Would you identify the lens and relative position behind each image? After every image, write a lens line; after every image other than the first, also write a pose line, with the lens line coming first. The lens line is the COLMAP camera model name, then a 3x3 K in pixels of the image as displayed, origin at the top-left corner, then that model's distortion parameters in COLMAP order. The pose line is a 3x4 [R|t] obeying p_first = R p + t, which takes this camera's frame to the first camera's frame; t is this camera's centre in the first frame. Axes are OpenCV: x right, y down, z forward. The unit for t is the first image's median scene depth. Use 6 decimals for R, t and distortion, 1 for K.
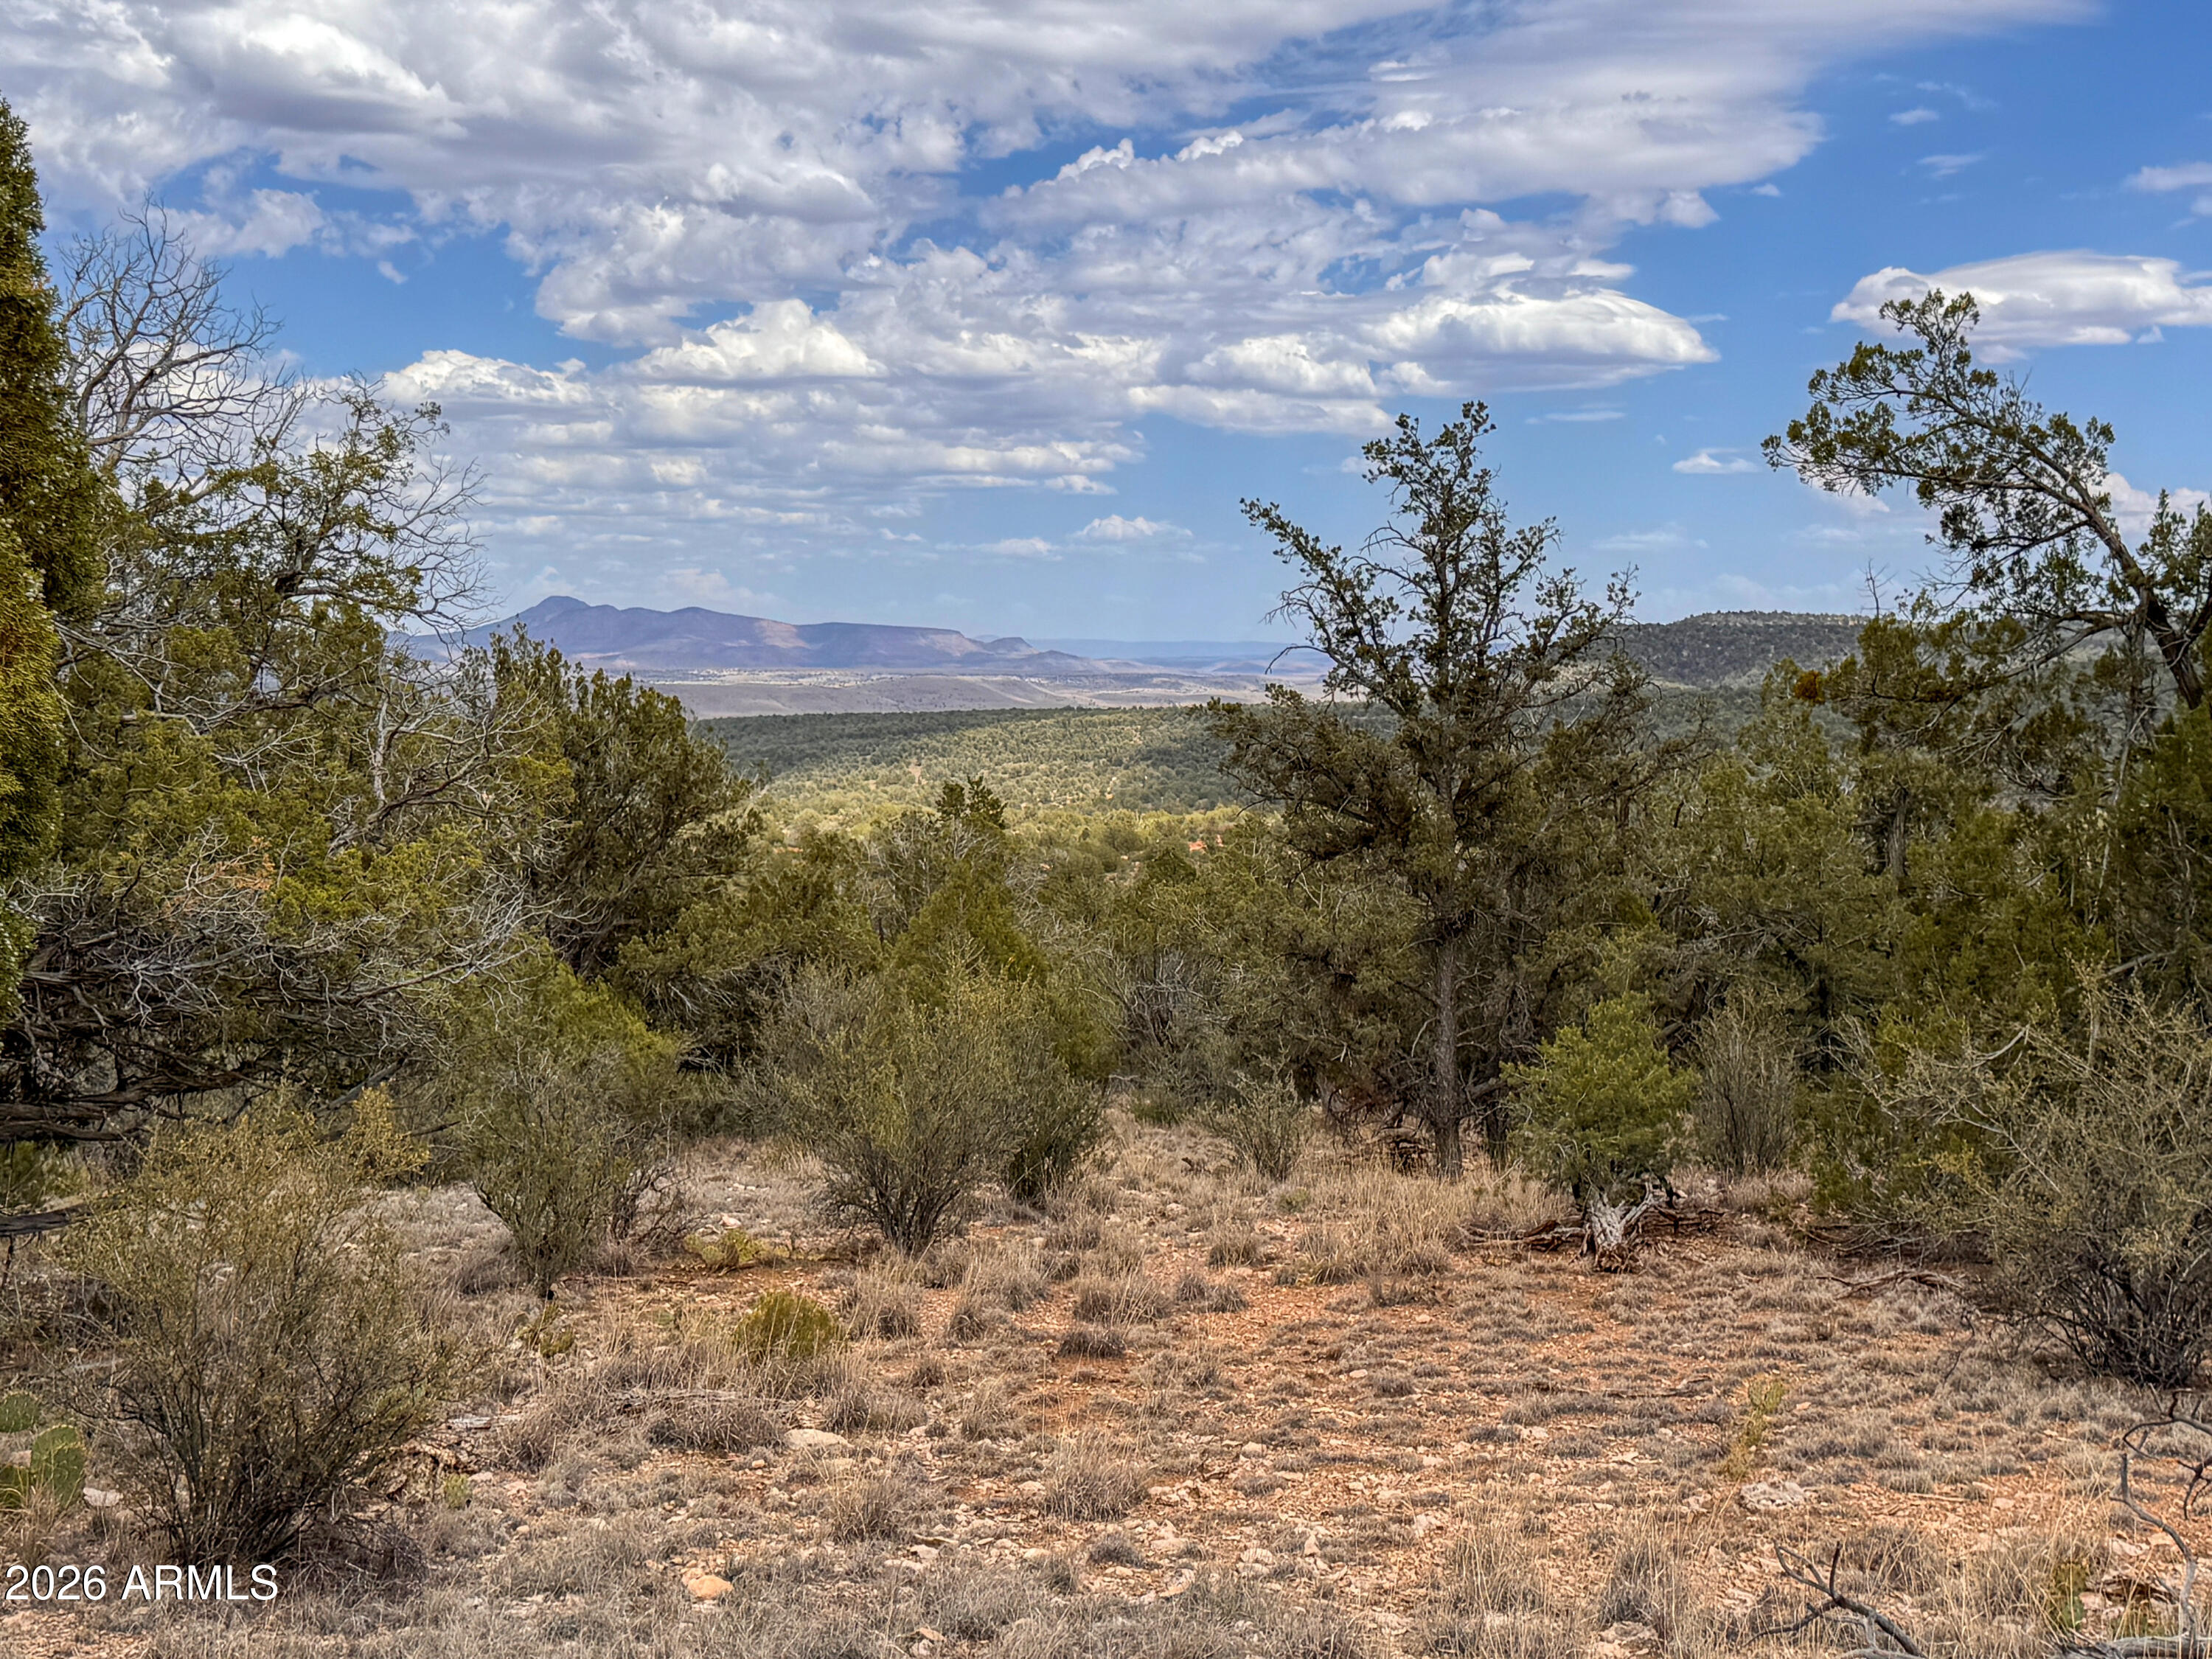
lens RADIAL K [[3052.9, 0, 1110.0], [0, 3052.9, 816.6], [0, 0, 1]] dist [0.093782, 0.000000]
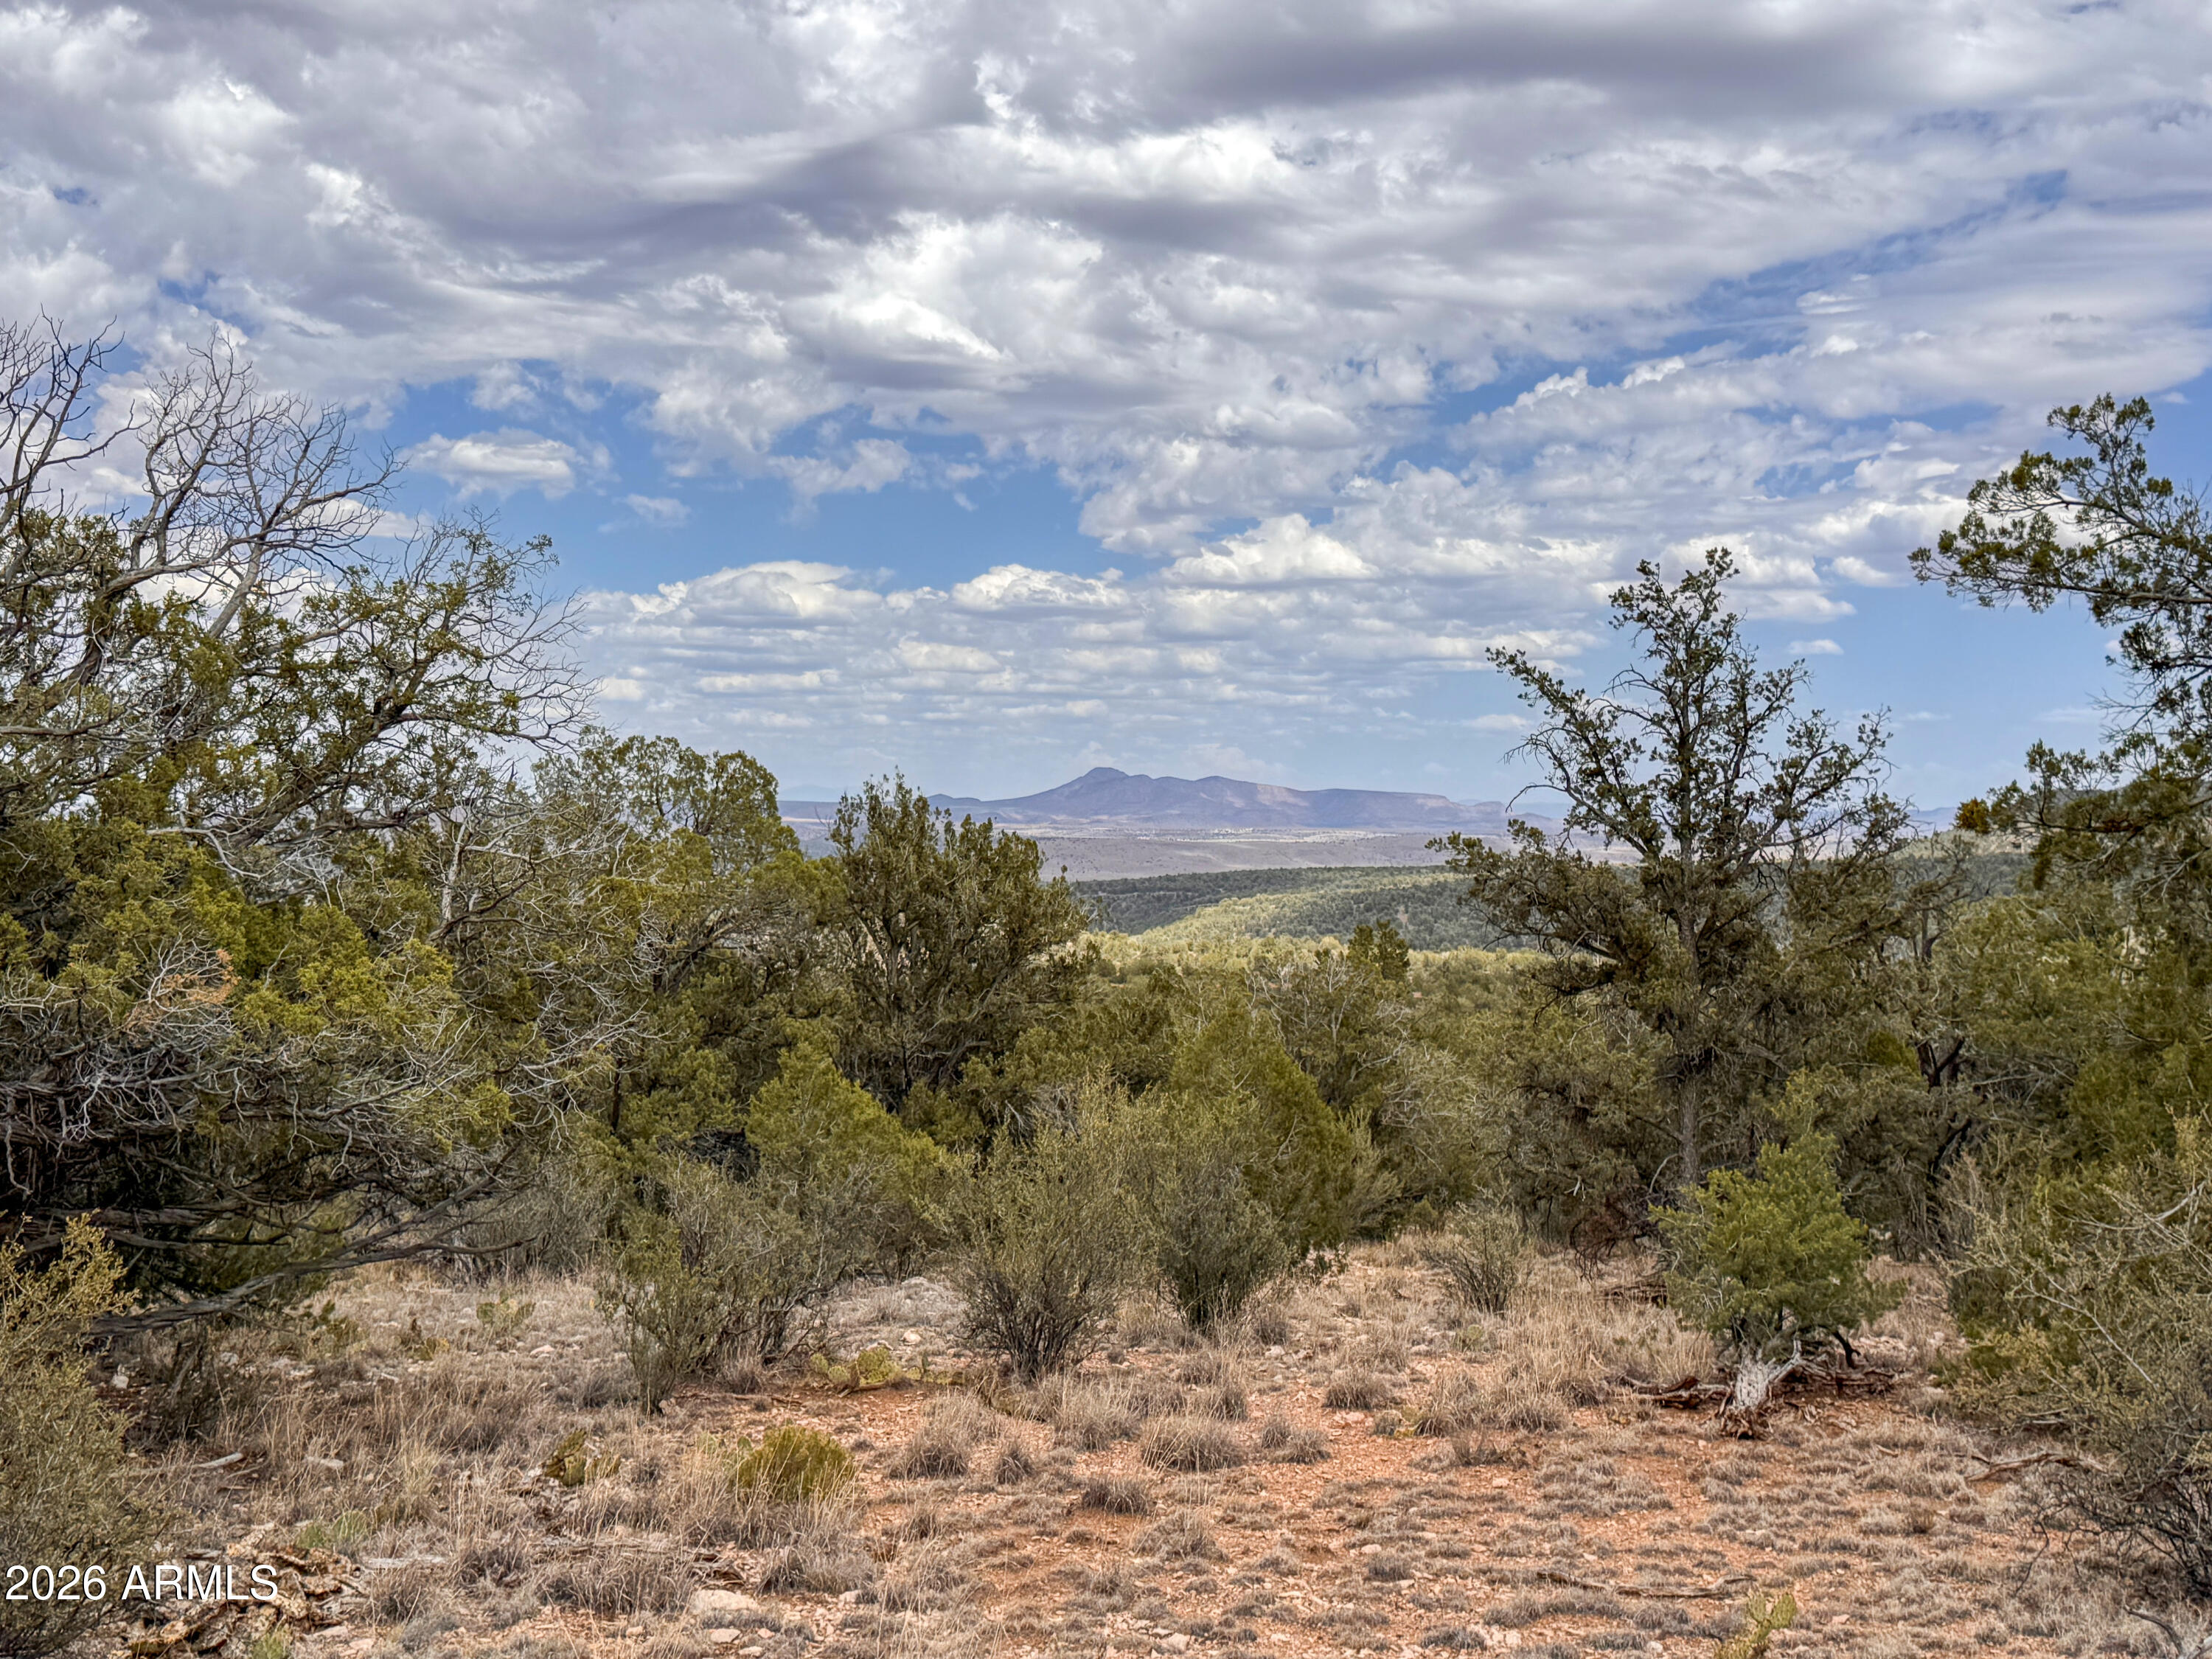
lens RADIAL K [[2608.5, 0, 1089.0], [0, 2608.5, 808.7], [0, 0, 1]] dist [0.027399, 0.000000]
pose [[0.982298, 0.000262, -0.187323, 0.074765], [-0.010883, 0.998390, -0.055674, 0.002517], [0.187006, 0.056727, 0.980719, 0.106559]]
